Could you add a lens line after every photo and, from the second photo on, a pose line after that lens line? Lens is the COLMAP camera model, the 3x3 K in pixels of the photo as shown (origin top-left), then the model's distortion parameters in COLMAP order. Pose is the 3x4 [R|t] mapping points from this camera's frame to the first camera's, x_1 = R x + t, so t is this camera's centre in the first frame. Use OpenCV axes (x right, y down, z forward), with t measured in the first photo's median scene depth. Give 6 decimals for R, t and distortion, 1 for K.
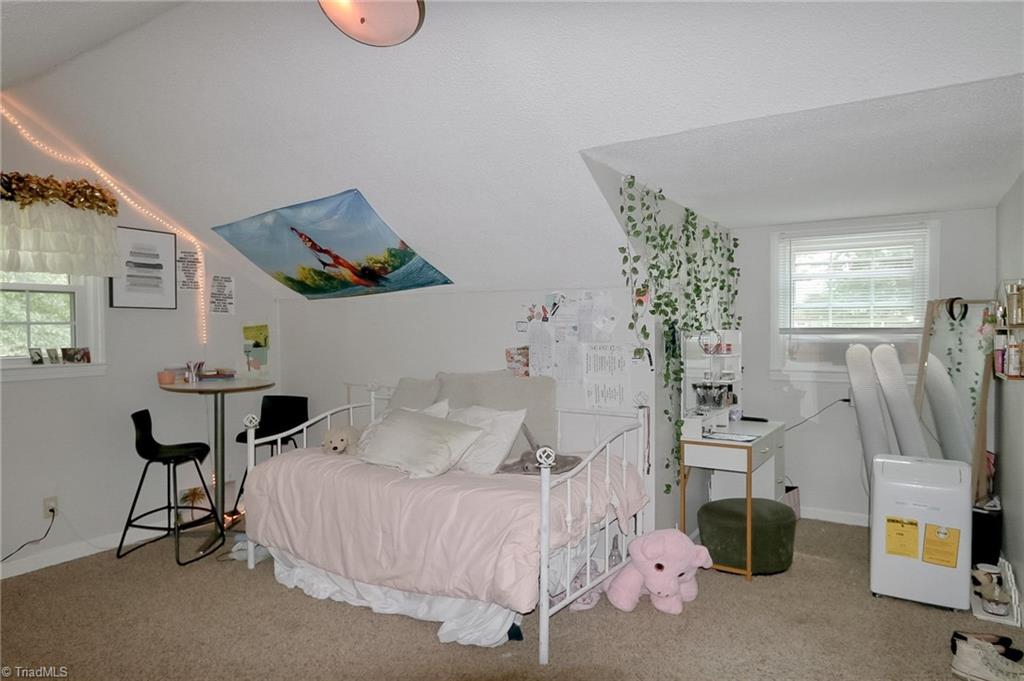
lens RADIAL K [[664.5, 0, 511.6], [0, 664.5, 342.6], [0, 0, 1]] dist [-0.005737, 0.008018]
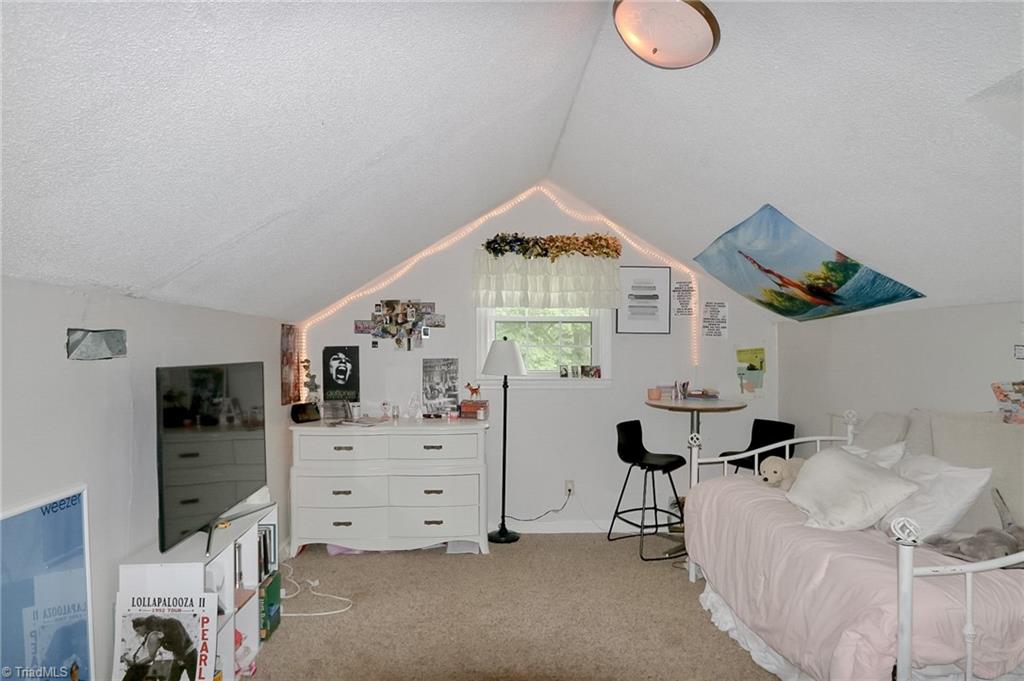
lens RADIAL K [[664.5, 0, 510.9], [0, 664.5, 339.5], [0, 0, 1]] dist [-0.005737, 0.008018]
pose [[0.561369, -0.006220, -0.827542, 0.301893], [-0.024842, 0.999394, -0.024364, -0.007267], [0.827192, 0.034235, 0.560875, 0.159835]]
